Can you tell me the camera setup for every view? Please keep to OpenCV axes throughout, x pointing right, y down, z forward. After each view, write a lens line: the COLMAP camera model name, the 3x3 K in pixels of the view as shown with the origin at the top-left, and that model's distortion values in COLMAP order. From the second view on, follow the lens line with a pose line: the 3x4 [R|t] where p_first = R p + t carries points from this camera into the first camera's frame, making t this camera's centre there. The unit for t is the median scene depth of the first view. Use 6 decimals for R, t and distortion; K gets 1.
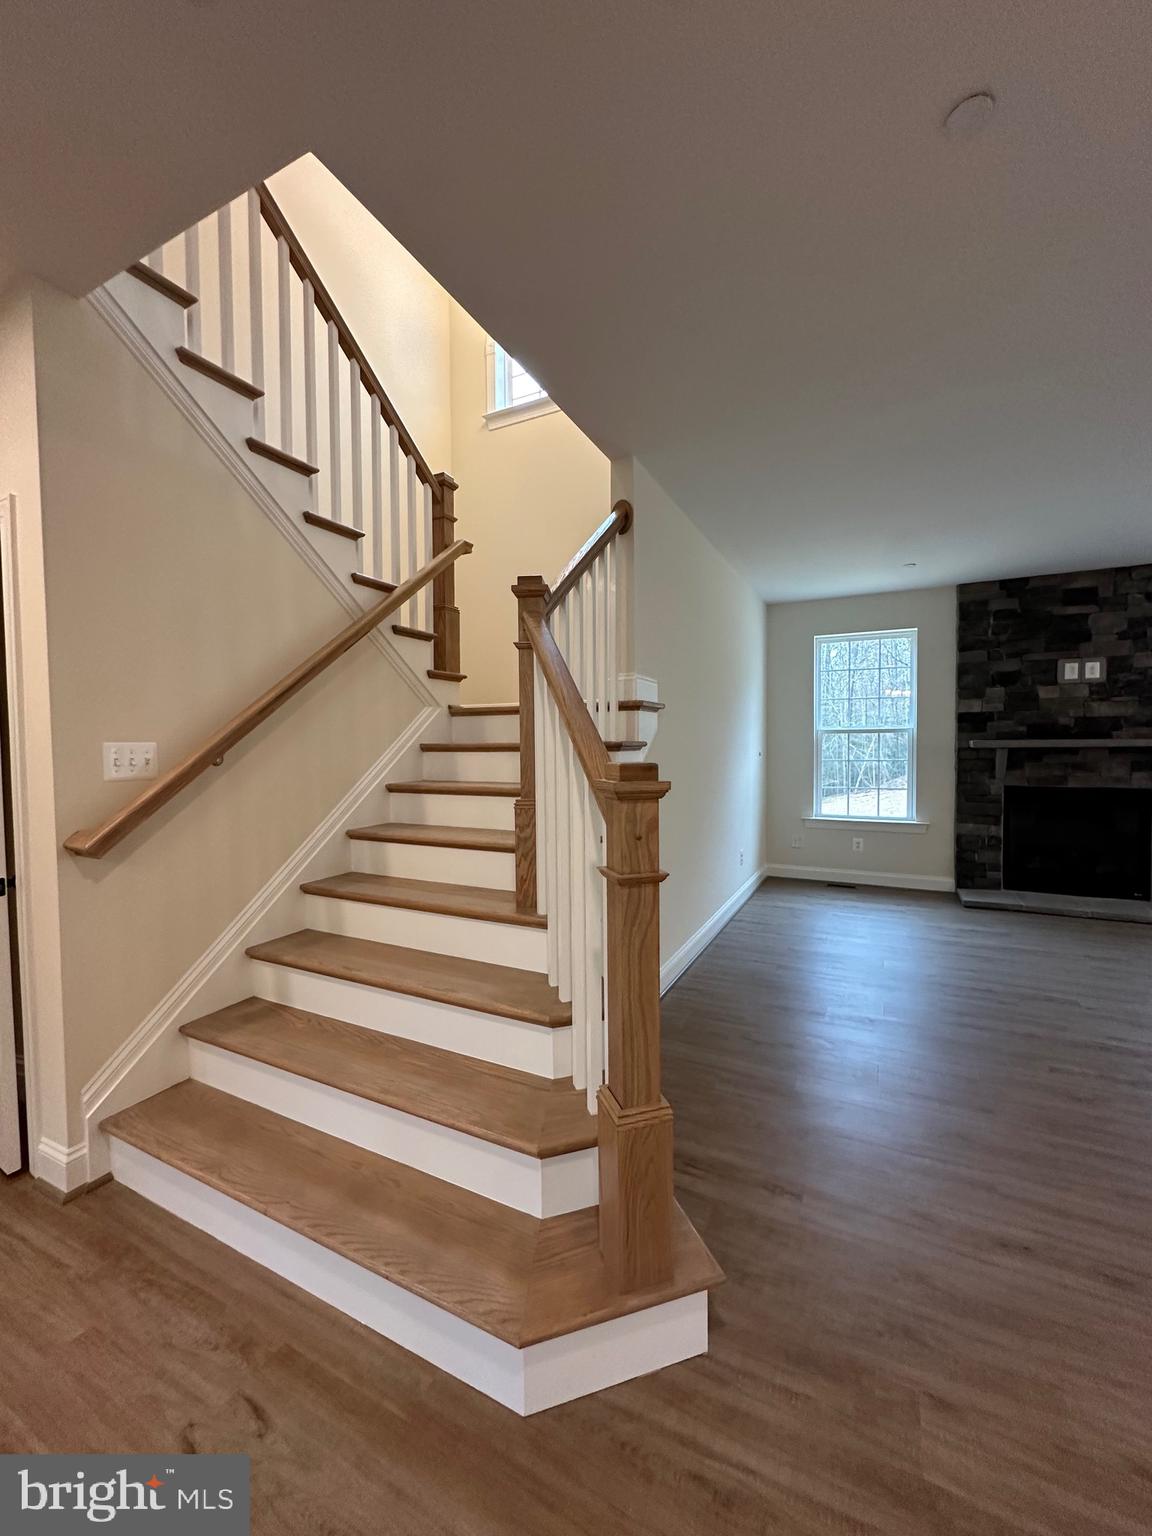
lens RADIAL K [[611.6, 0, 578.3], [0, 611.6, 765.5], [0, 0, 1]] dist [-0.004475, 0.000389]
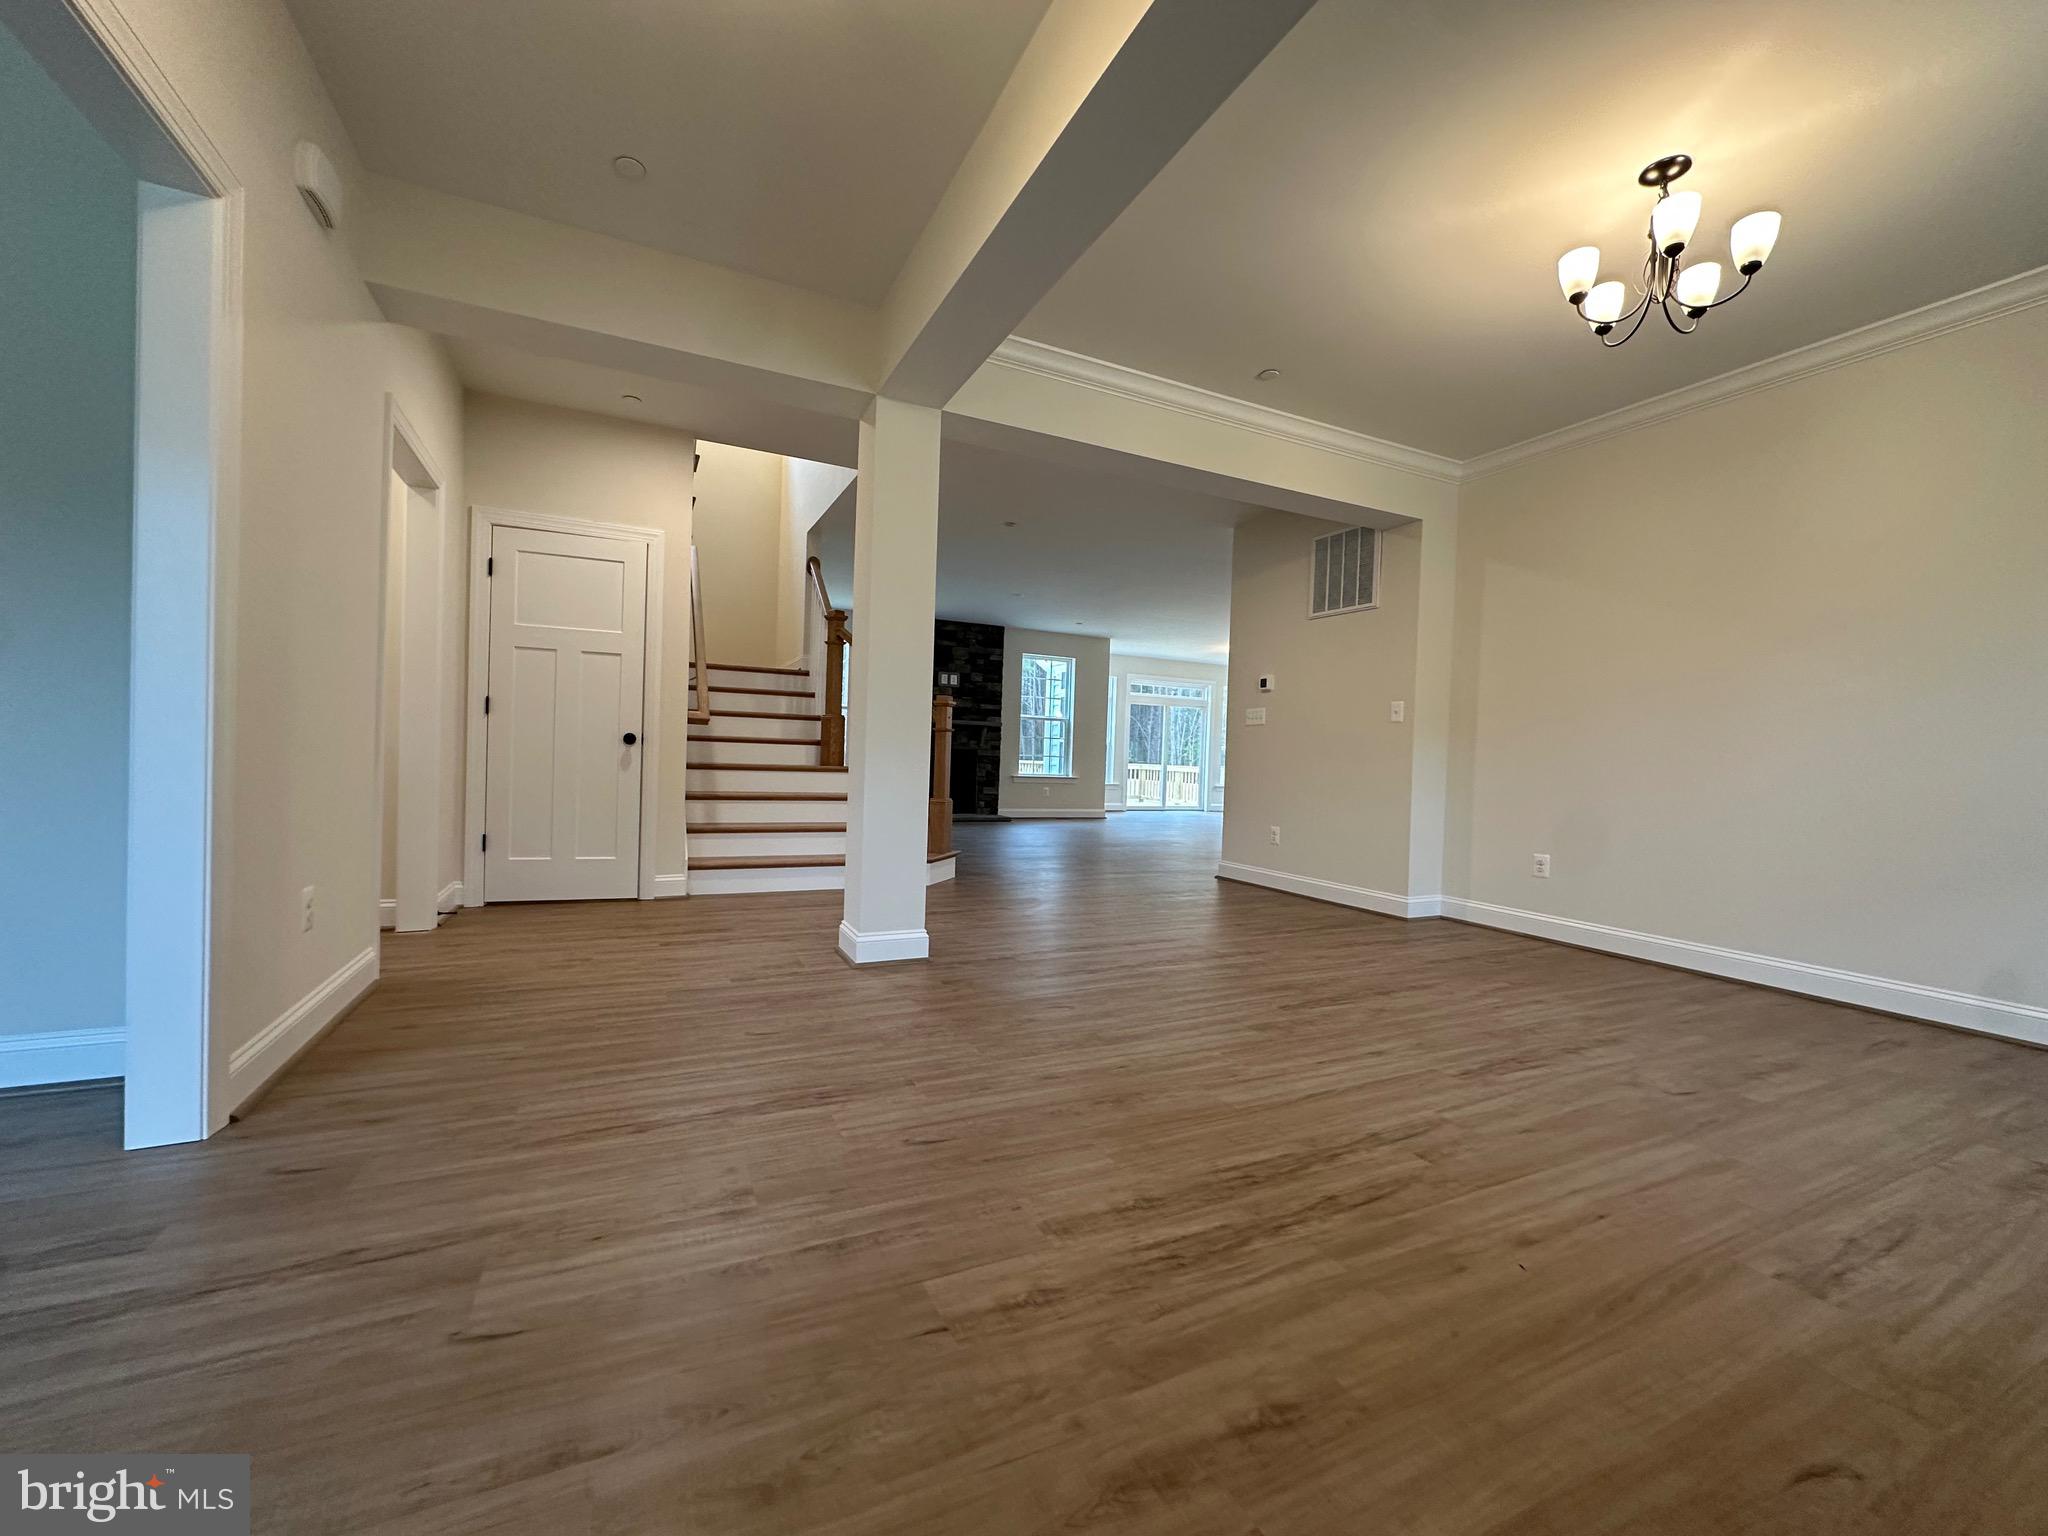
lens RADIAL K [[815.5, 0, 1019.7], [0, 815.5, 766.0], [0, 0, 1]] dist [-0.004475, 0.000389]
pose [[0.608860, 0.019030, 0.793049, -0.827047], [-0.009467, 0.999815, -0.016724, 0.118770], [-0.793221, 0.002675, 0.608928, -0.521666]]
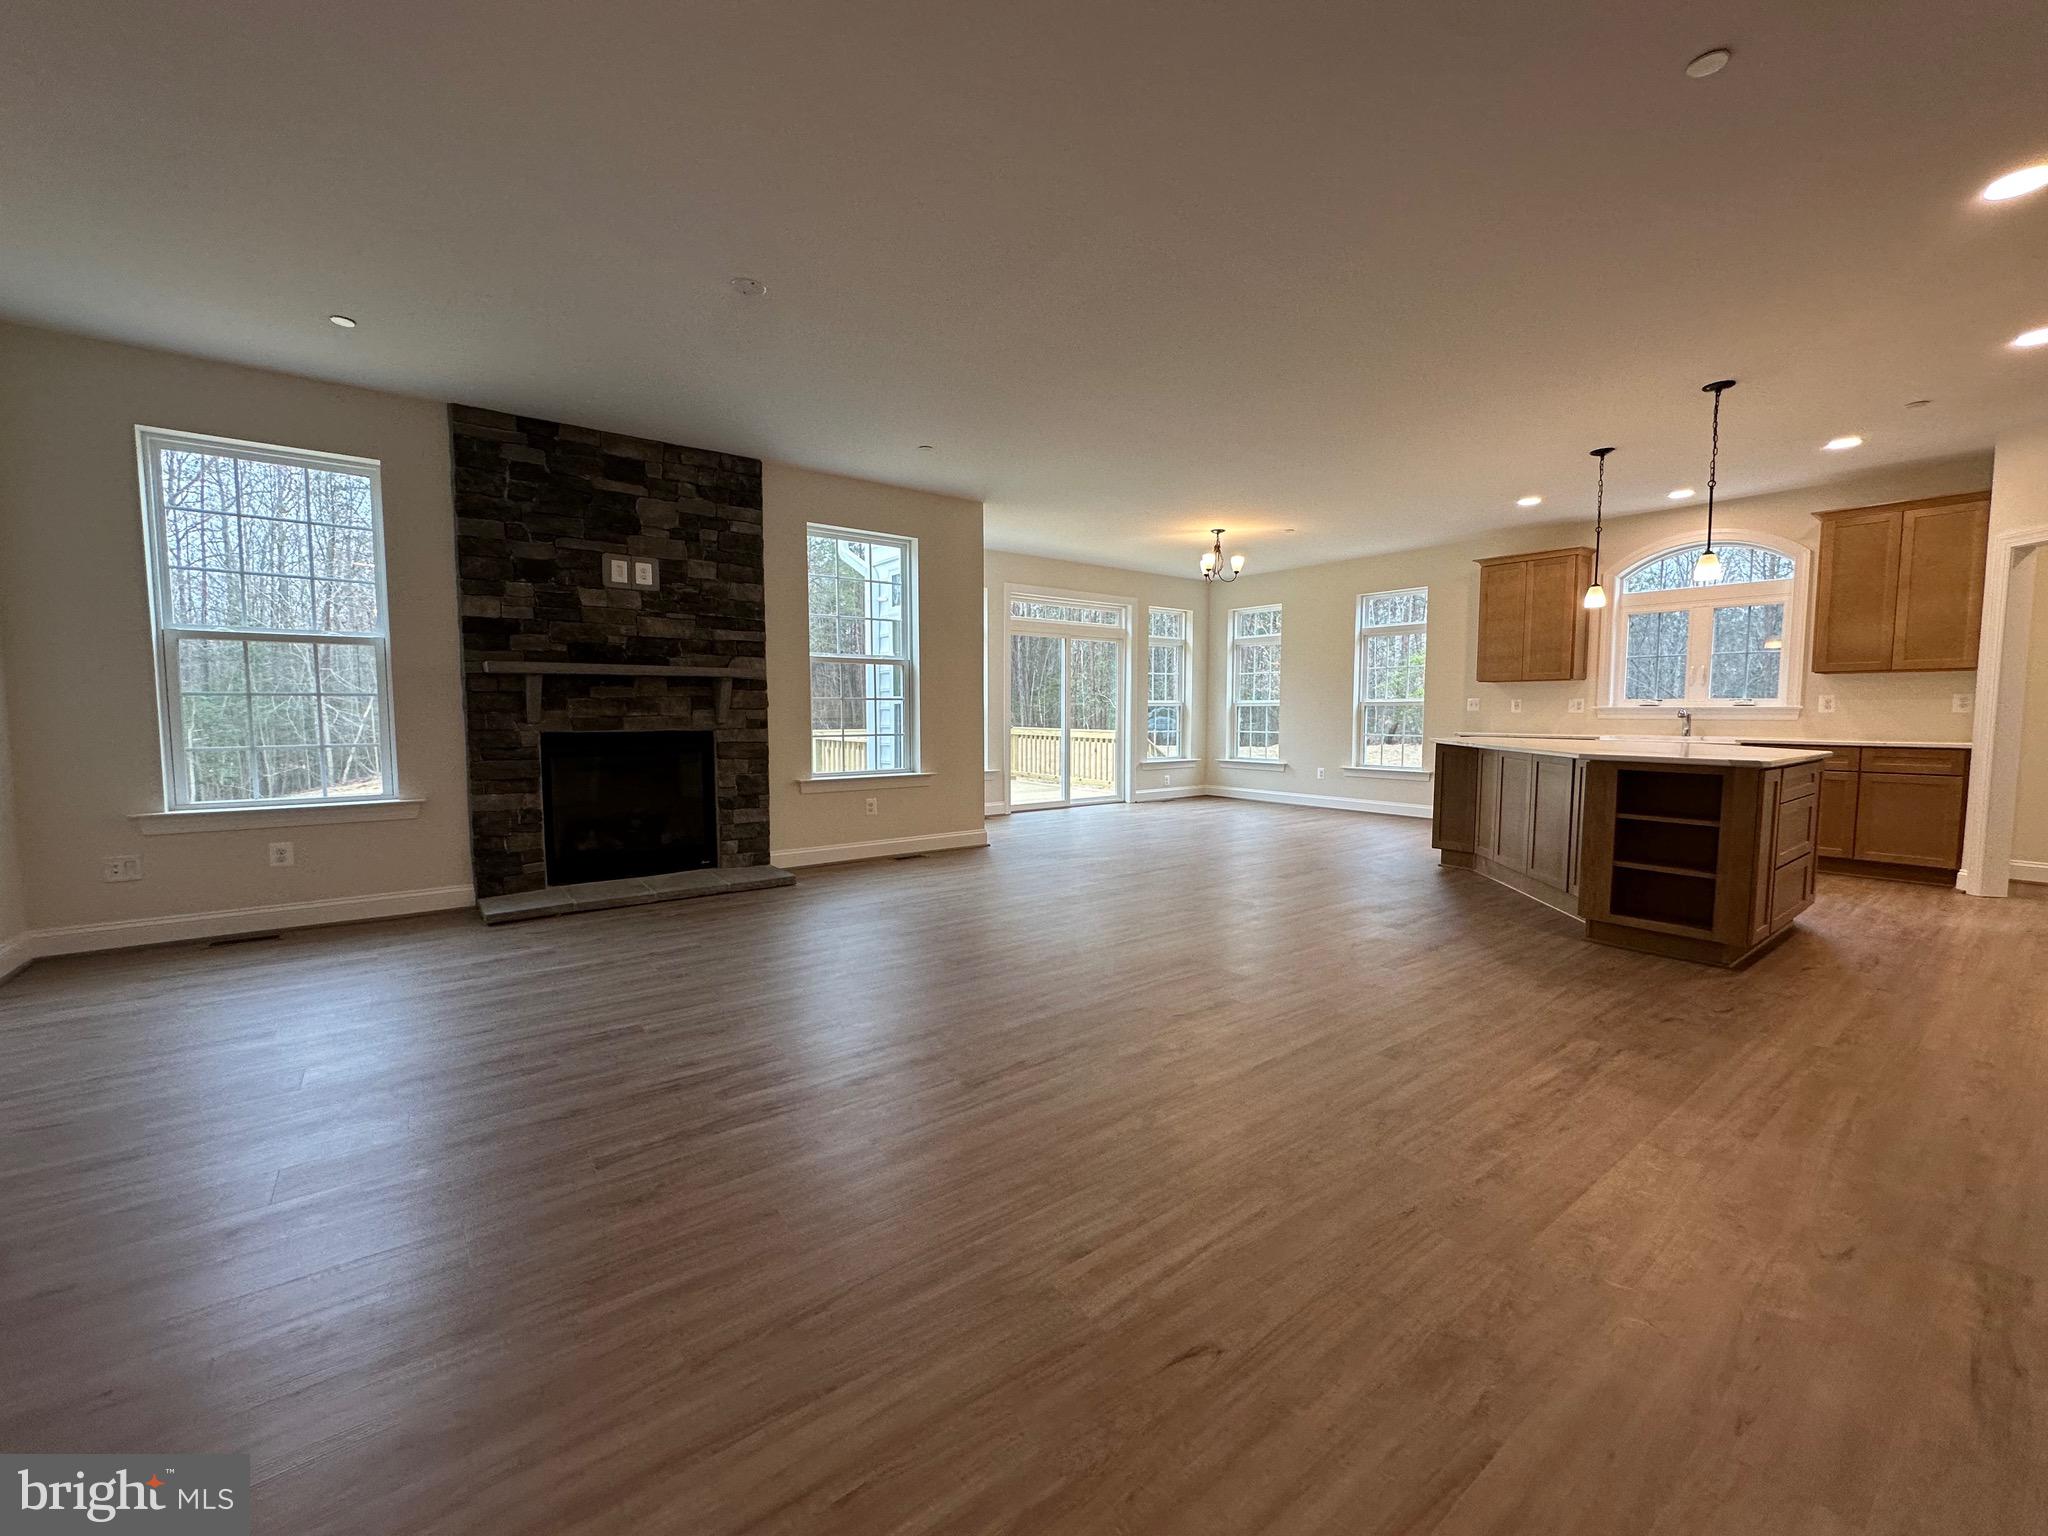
lens RADIAL K [[815.5, 0, 1014.9], [0, 815.5, 766.6], [0, 0, 1]] dist [-0.004475, 0.000389]
pose [[0.446017, -0.056103, 0.893265, 0.135206], [0.027784, 0.998420, 0.048834, 0.042776], [-0.894593, 0.003038, 0.446871, 0.141679]]
